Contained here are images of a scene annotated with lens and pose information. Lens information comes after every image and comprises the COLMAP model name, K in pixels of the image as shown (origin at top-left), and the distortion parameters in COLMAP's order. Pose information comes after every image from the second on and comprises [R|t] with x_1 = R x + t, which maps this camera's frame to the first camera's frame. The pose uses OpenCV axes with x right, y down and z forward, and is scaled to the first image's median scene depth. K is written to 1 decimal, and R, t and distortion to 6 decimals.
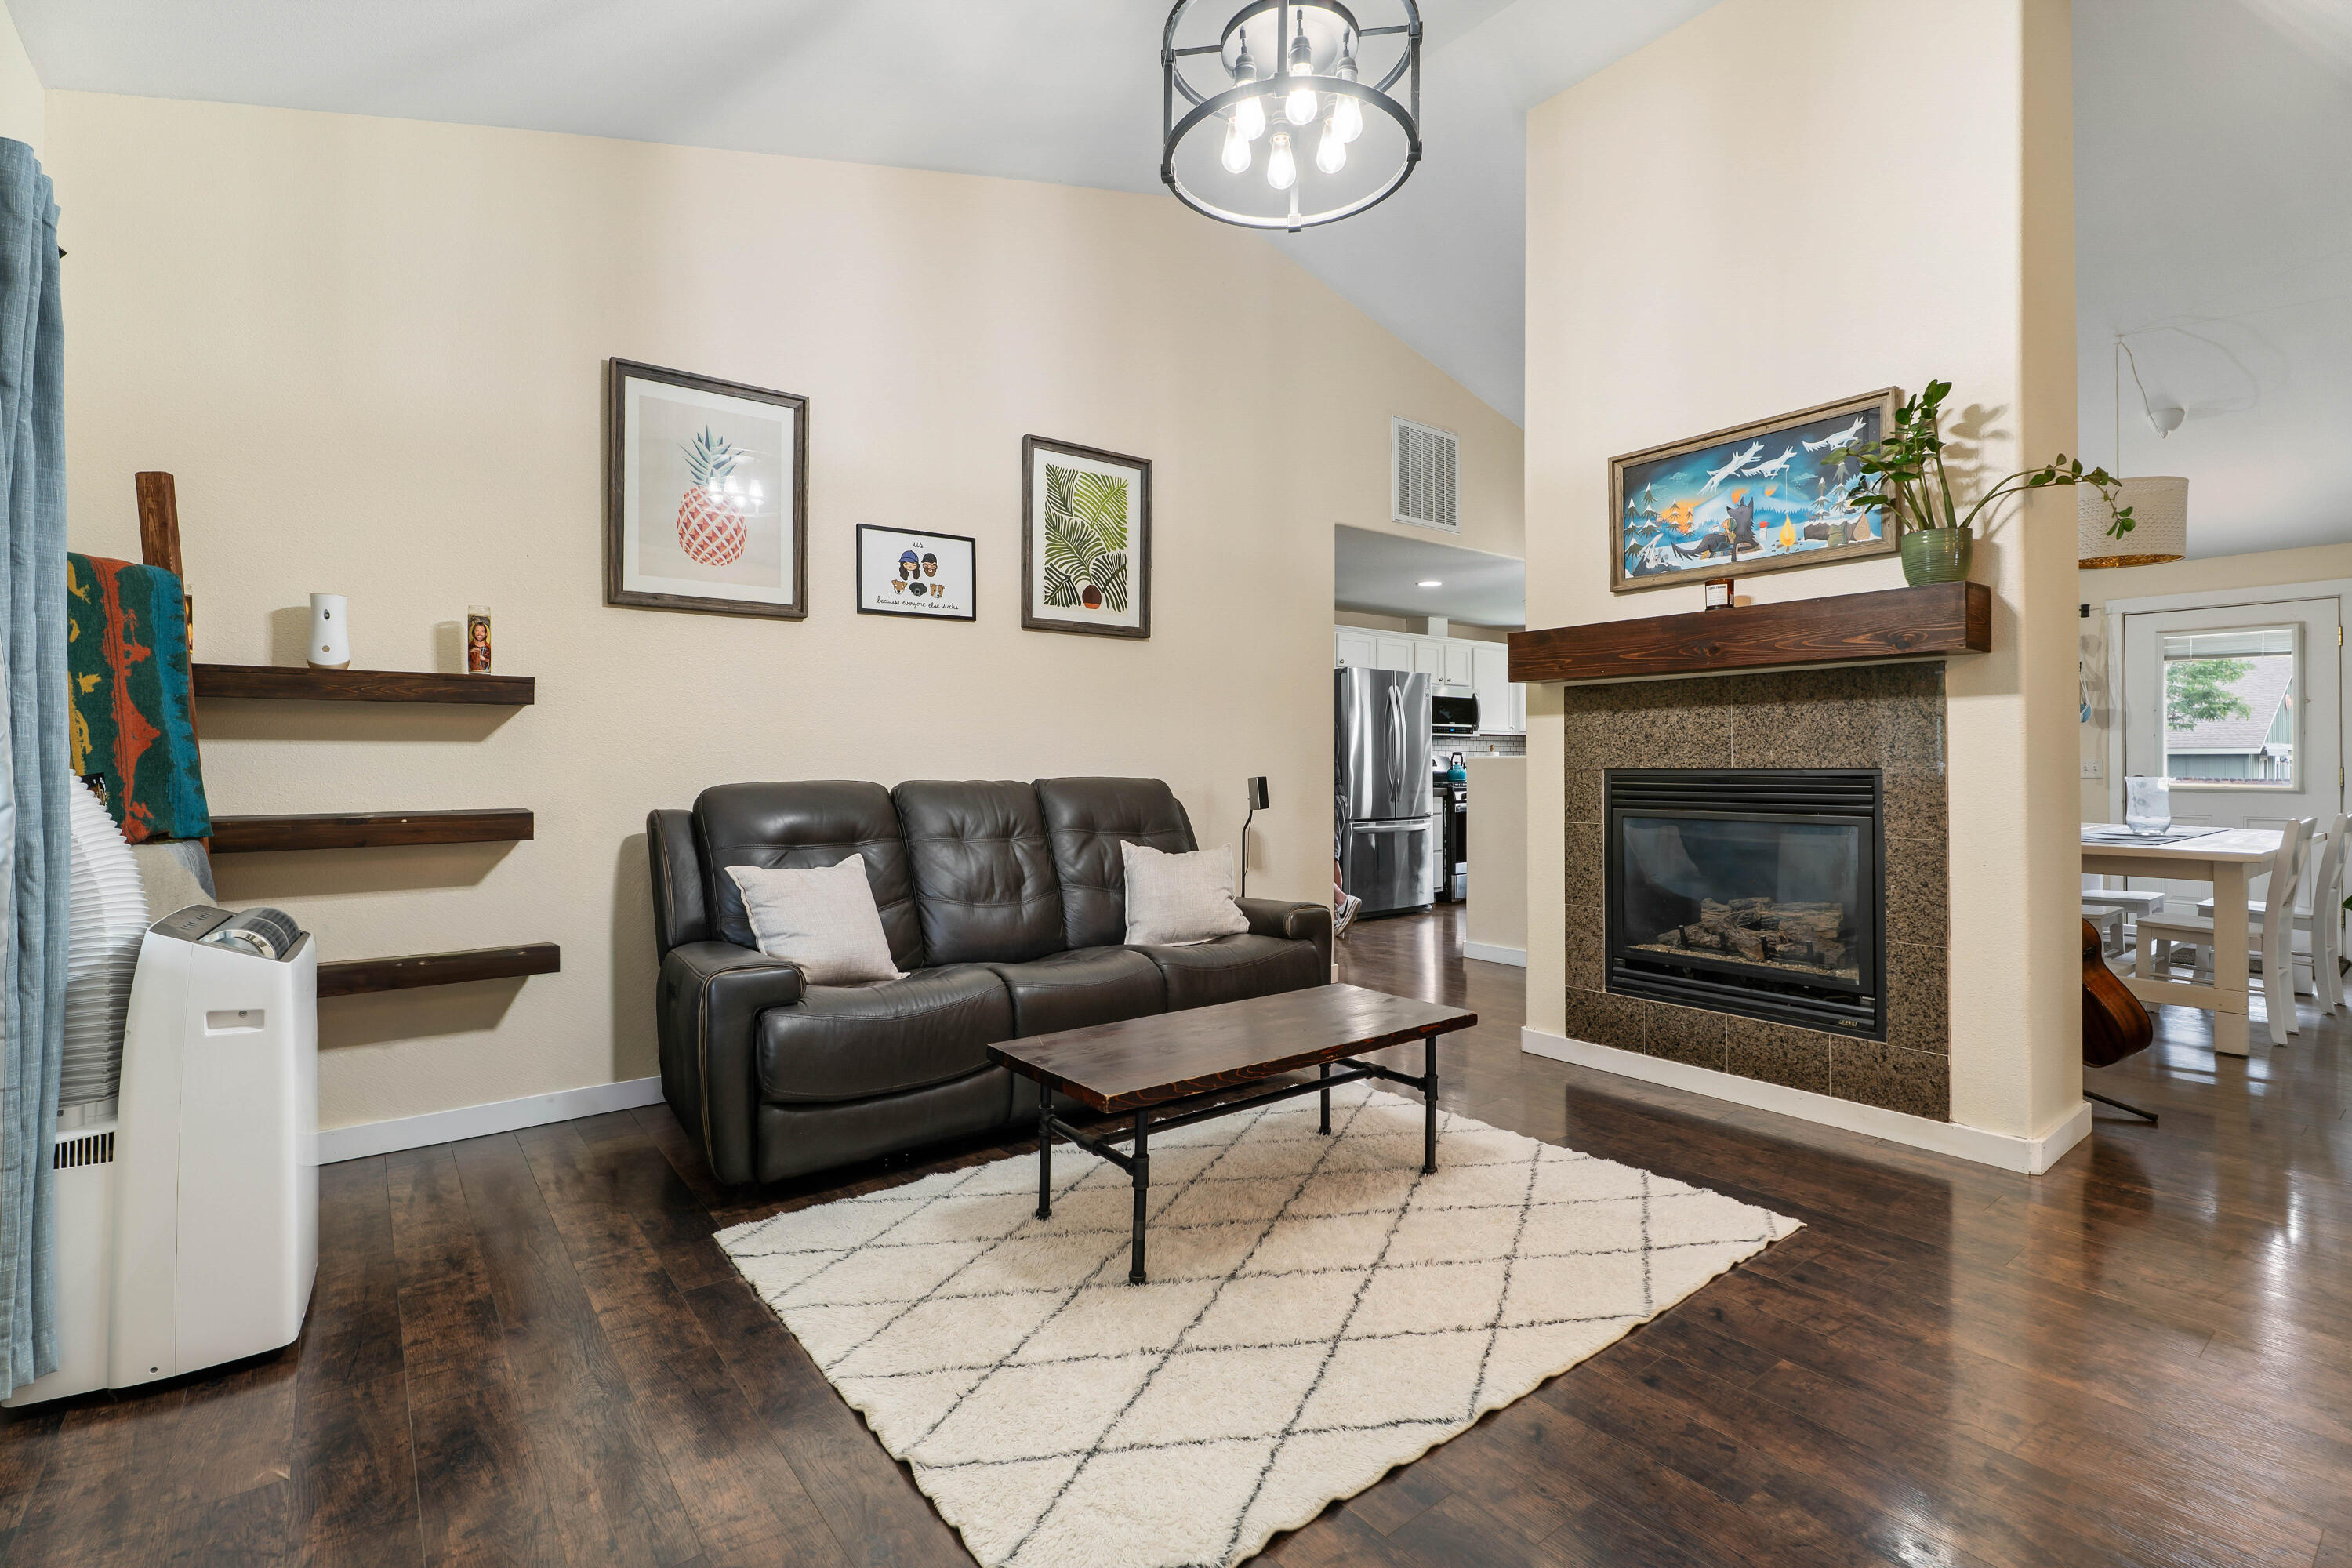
lens RADIAL K [[1060.6, 0, 1179.9], [0, 1060.6, 764.4], [0, 0, 1]] dist [-0.002147, -0.001104]
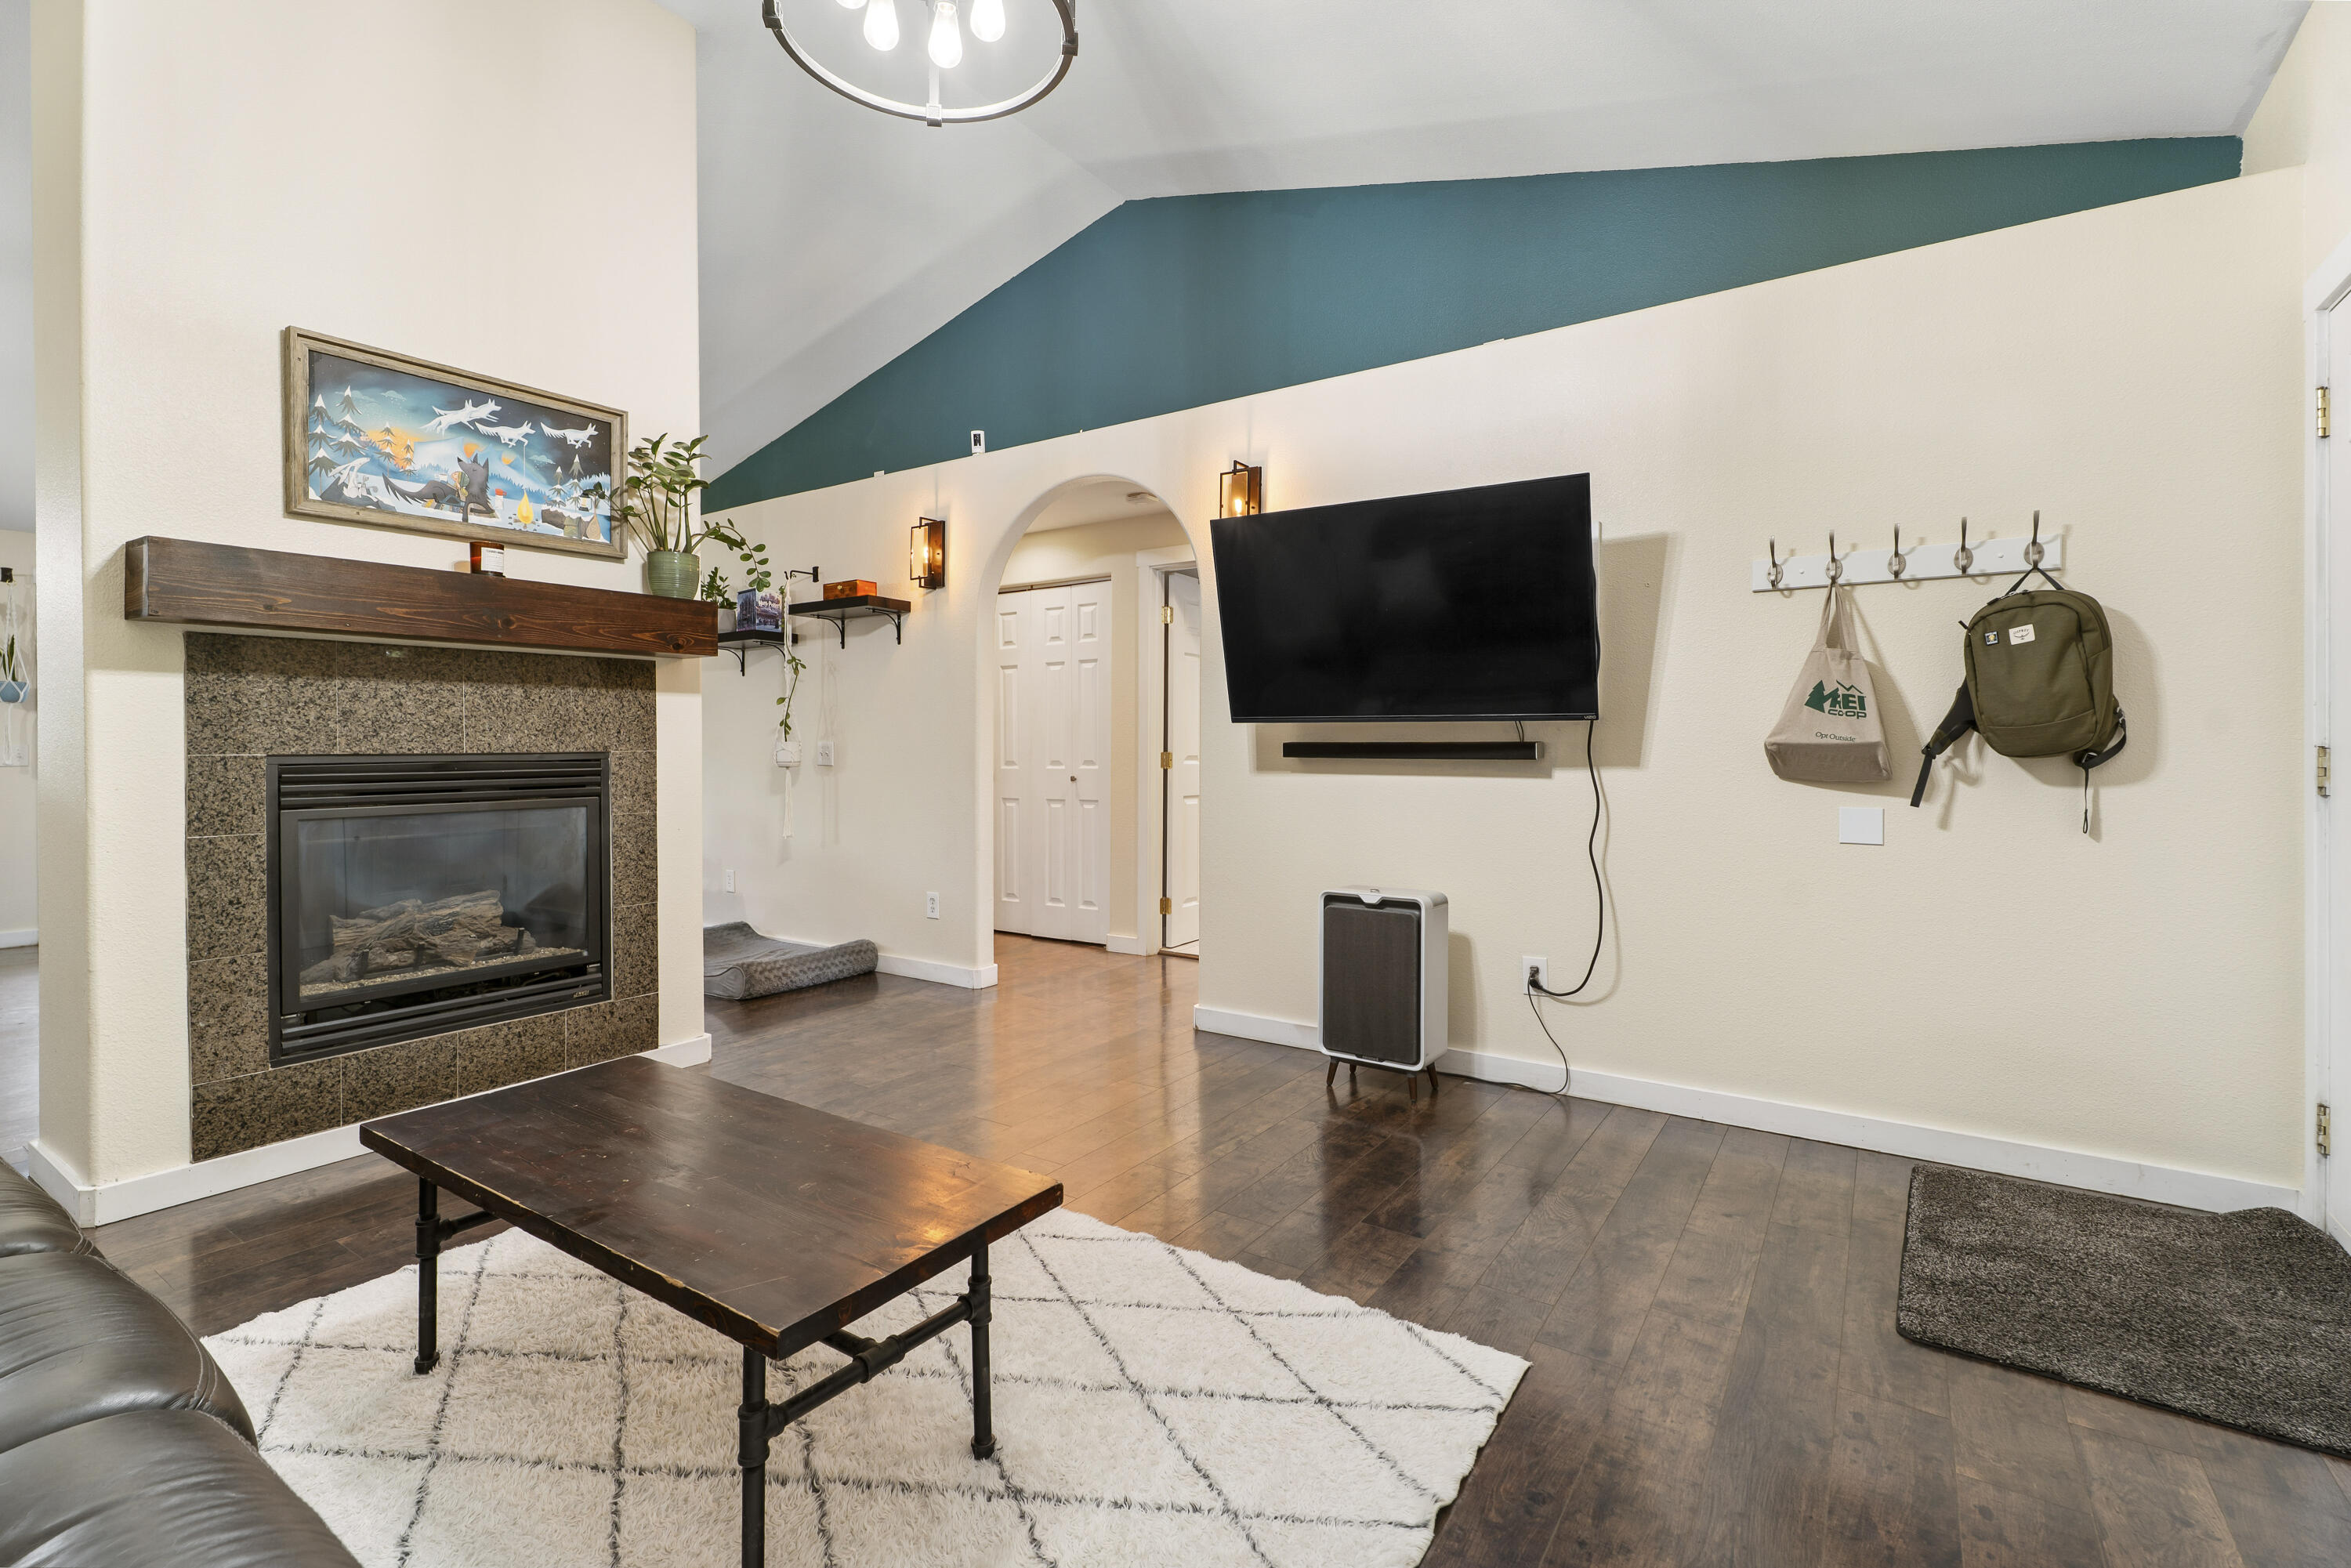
lens RADIAL K [[1060.2, 0, 1152.6], [0, 1060.2, 752.5], [0, 0, 1]] dist [-0.002147, -0.001104]
pose [[-0.298300, -0.005990, 0.954453, -0.497714], [0.002055, 0.999974, 0.006918, -0.002041], [-0.954470, 0.004025, -0.298280, 0.707877]]
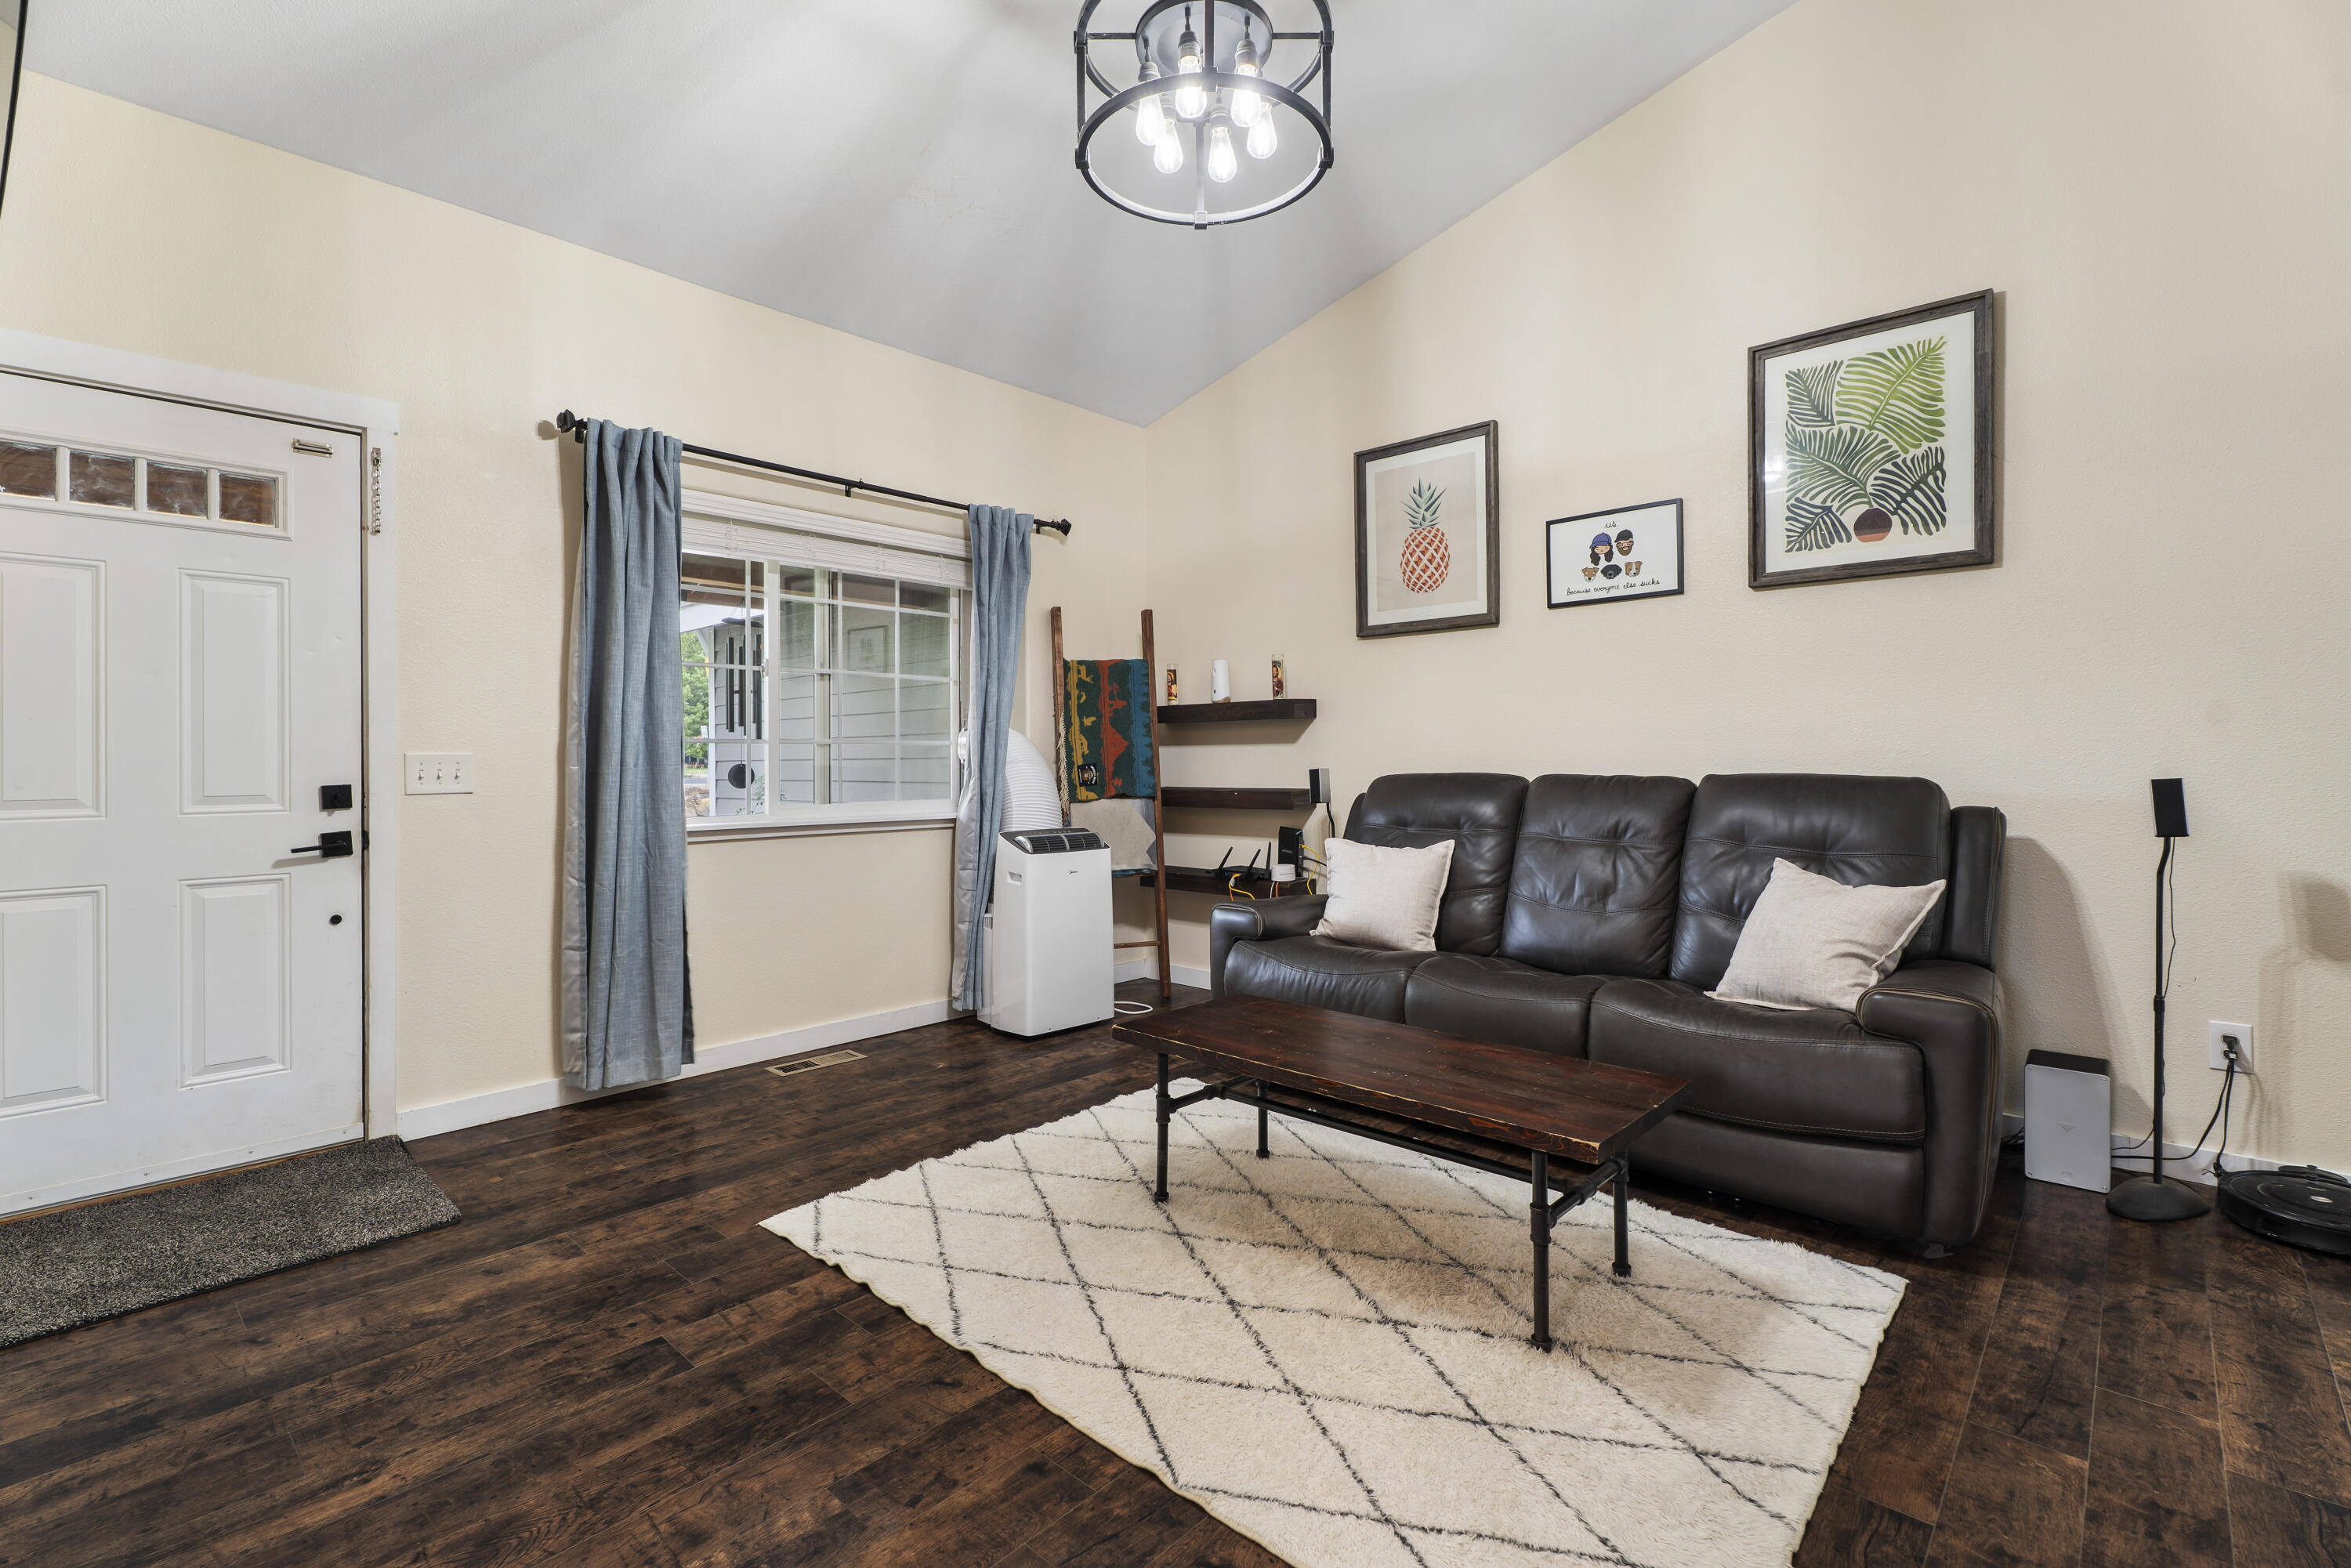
lens RADIAL K [[1060.2, 0, 1167.2], [0, 1060.2, 769.3], [0, 0, 1]] dist [-0.002147, -0.001104]
pose [[0.159761, 0.010725, -0.987097, 0.714442], [0.005574, 0.999915, 0.011766, -0.003045], [0.987140, -0.007382, 0.159688, 0.525602]]
